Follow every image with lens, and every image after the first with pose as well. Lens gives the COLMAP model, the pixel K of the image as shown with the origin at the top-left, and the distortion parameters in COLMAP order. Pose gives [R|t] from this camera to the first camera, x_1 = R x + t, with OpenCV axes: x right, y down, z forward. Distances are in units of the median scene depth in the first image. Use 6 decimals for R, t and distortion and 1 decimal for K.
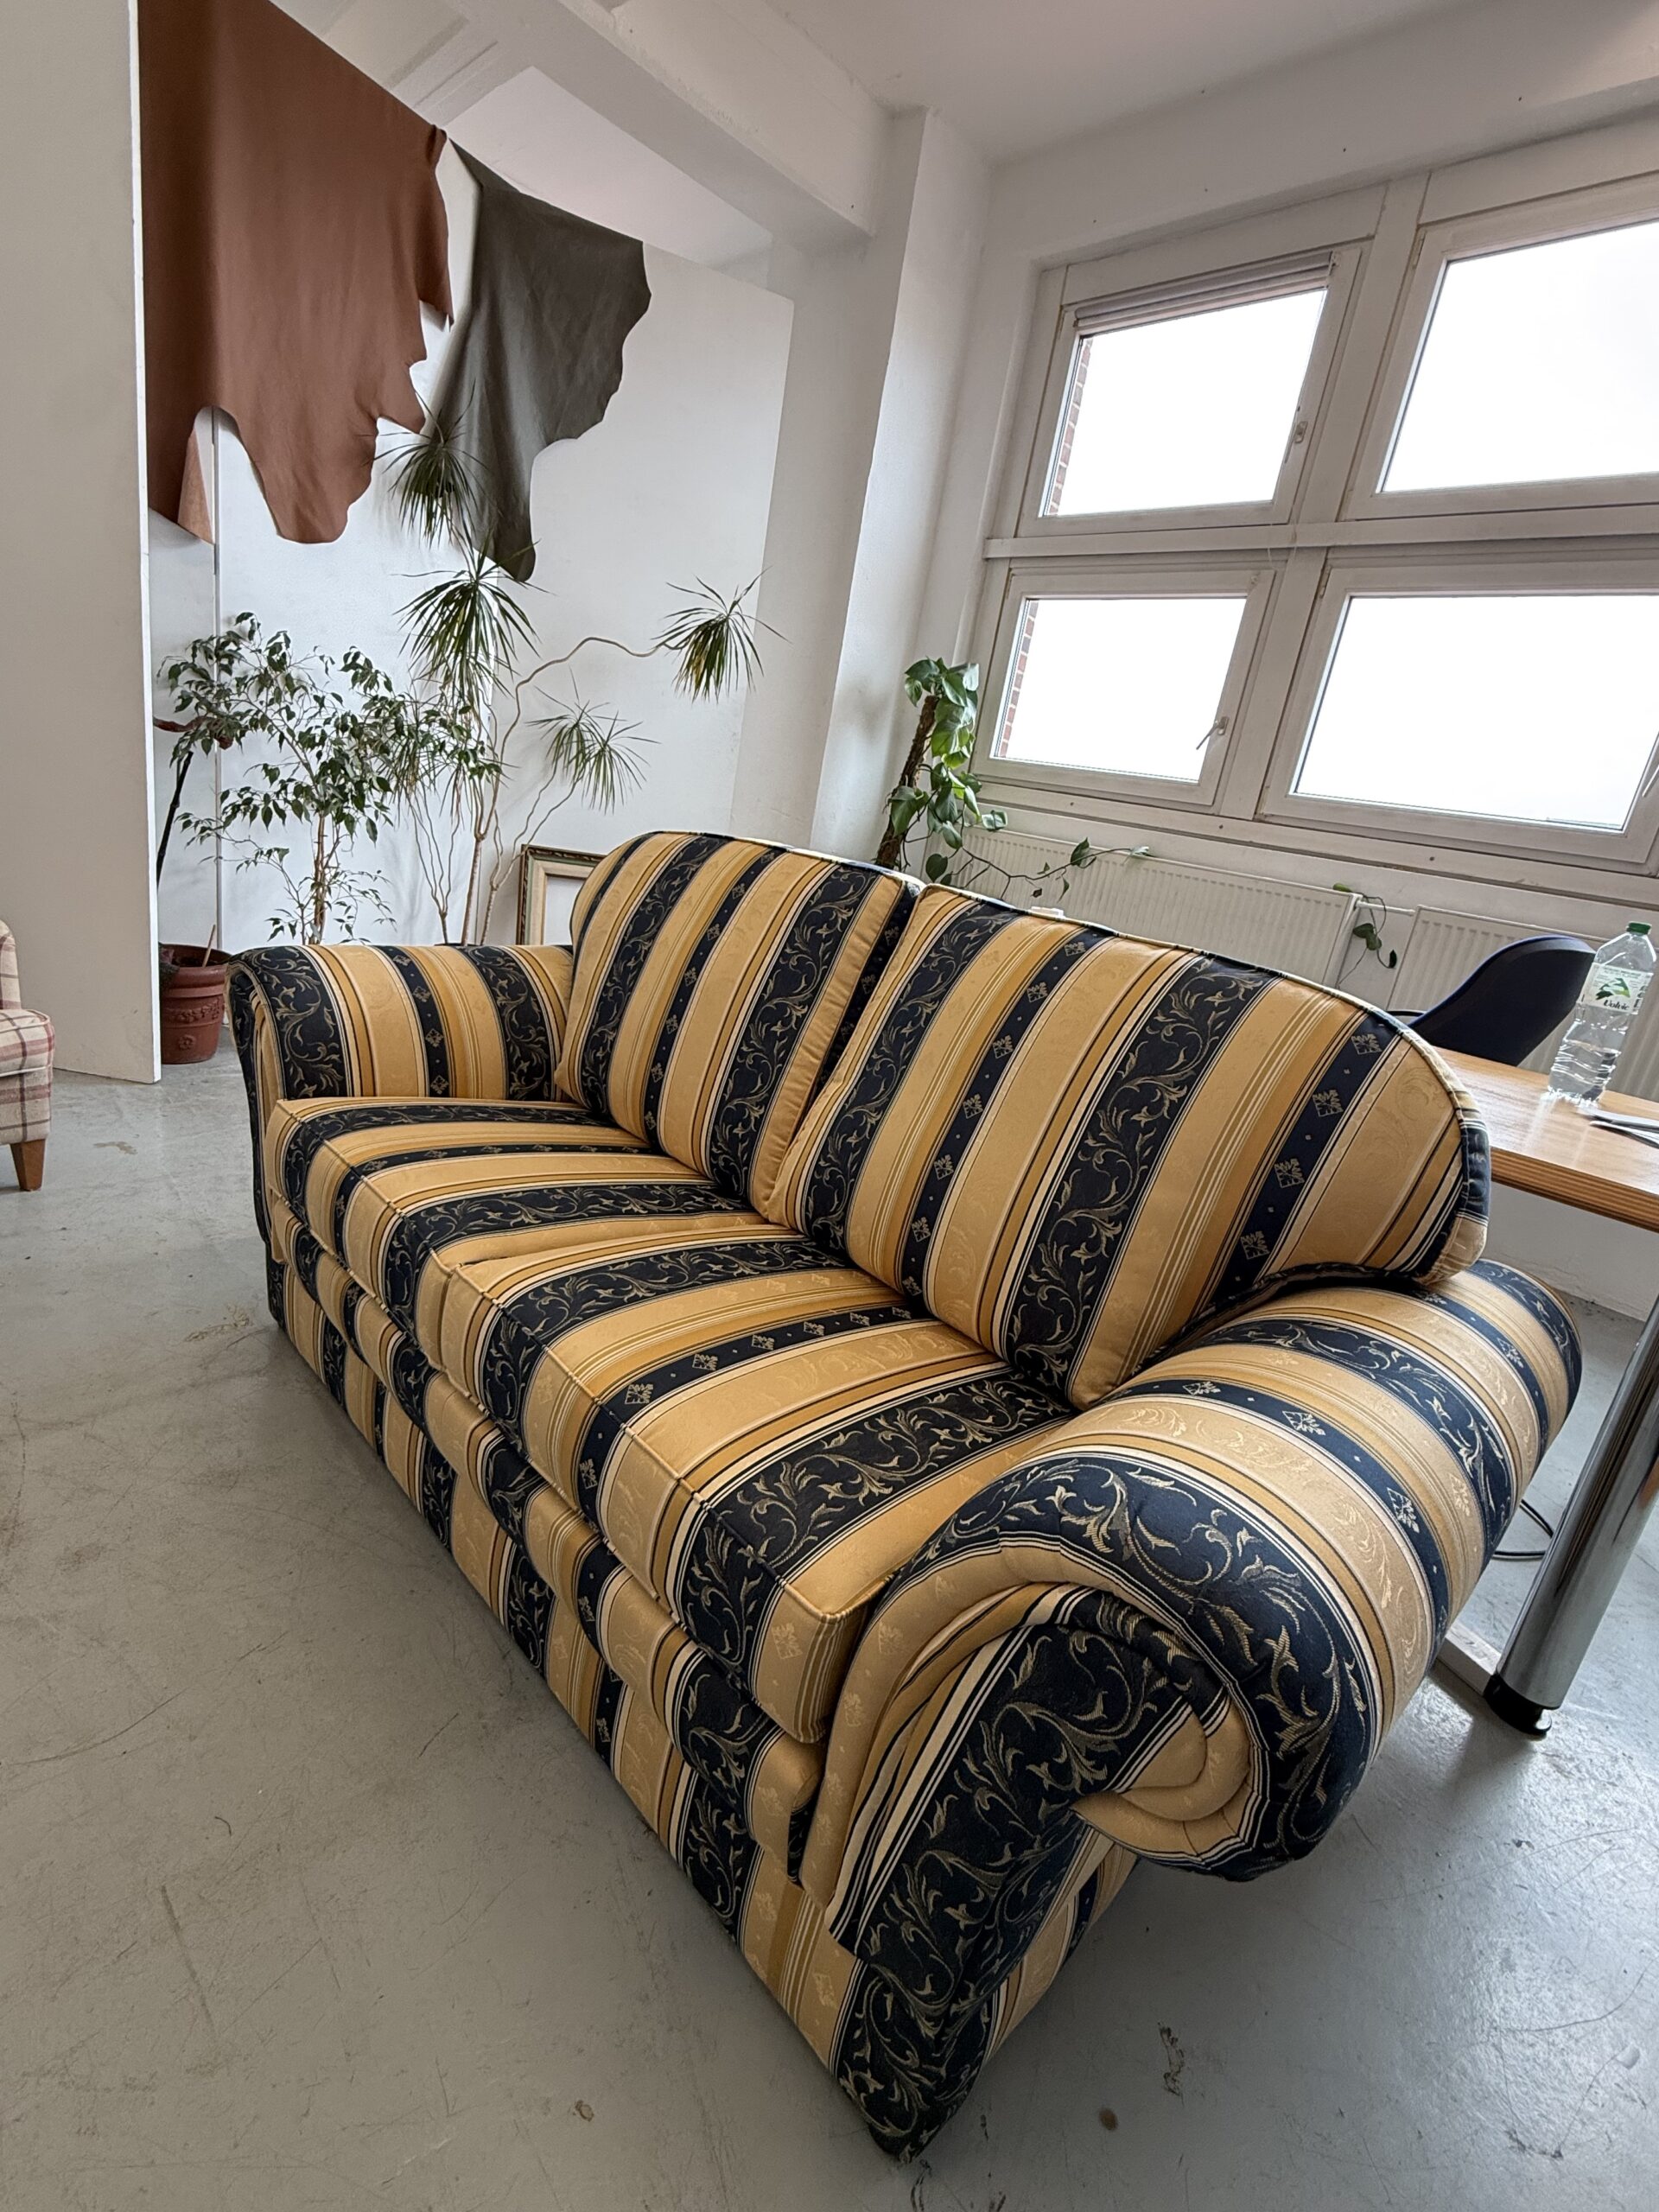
lens RADIAL K [[1010.8, 0, 829.5], [0, 1010.8, 1106.0], [0, 0, 1]] dist [-0.001387, -0.000026]
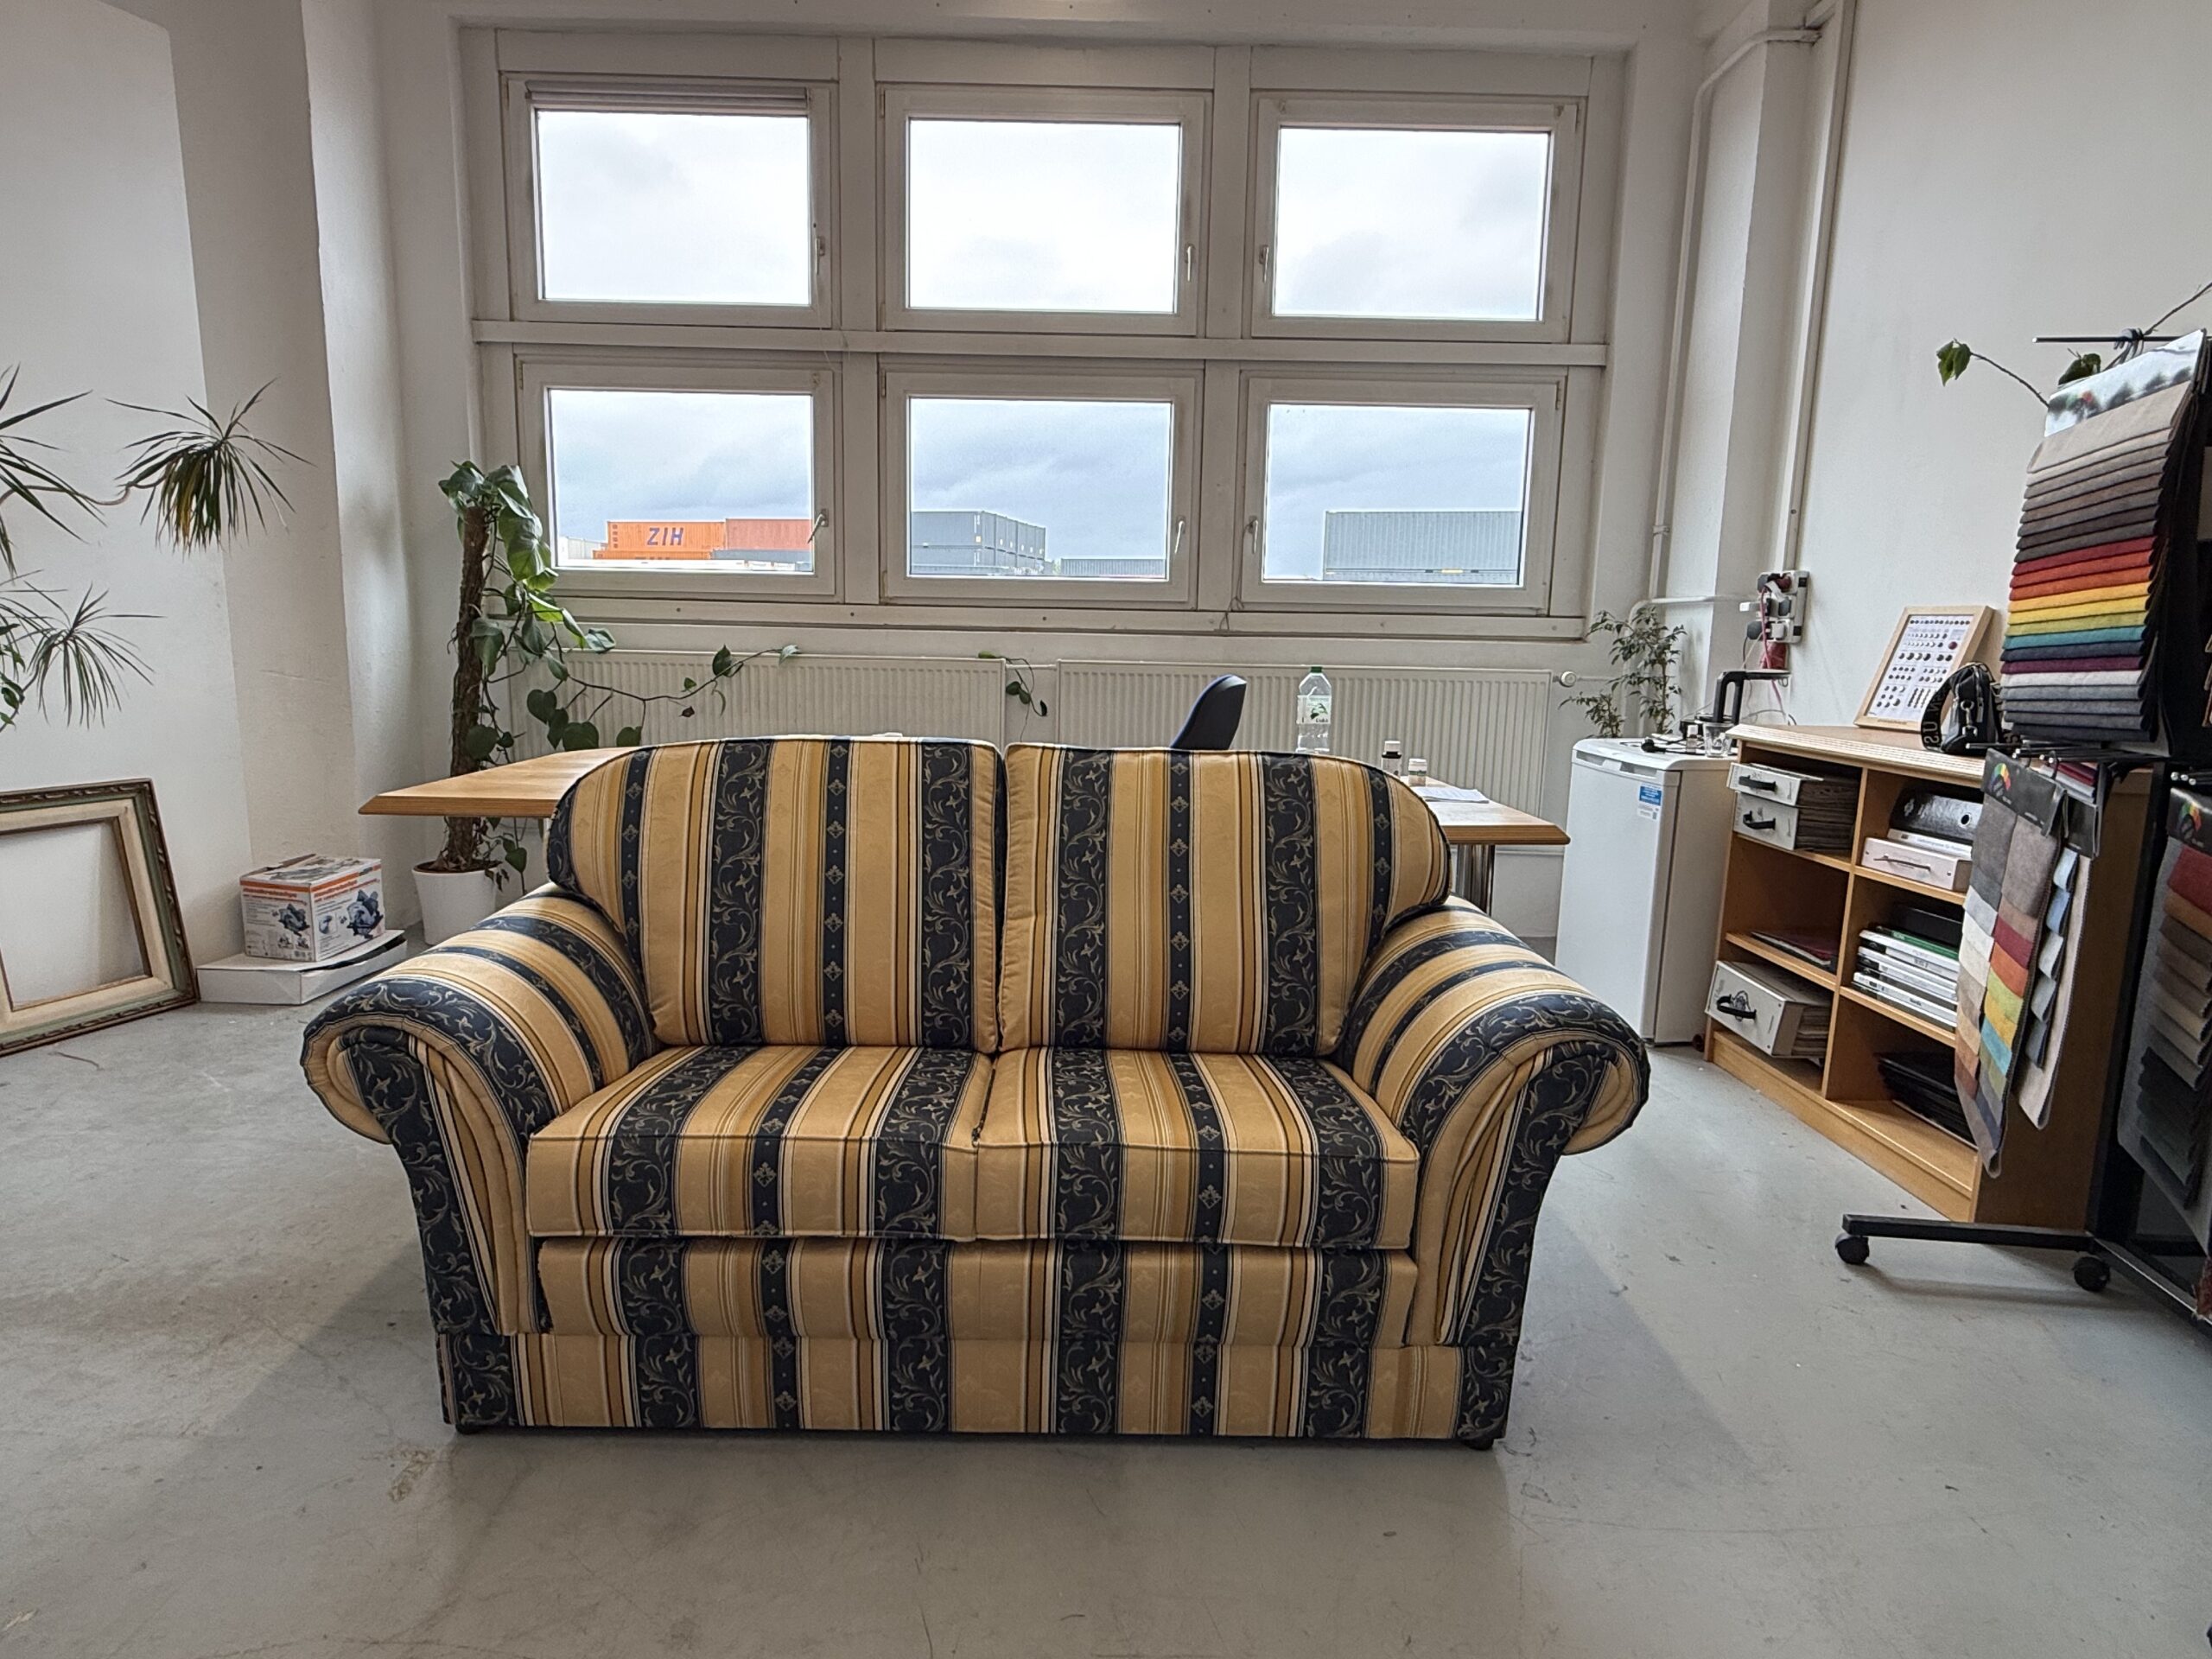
lens RADIAL K [[1294.3, 0, 1106.4], [0, 1294.3, 843.5], [0, 0, 1]] dist [0.000549, -0.001187]
pose [[0.687240, -0.268740, 0.674892, -0.416586], [0.300260, 0.951063, 0.072956, -0.084346], [-0.661472, 0.152504, 0.734301, -0.096087]]
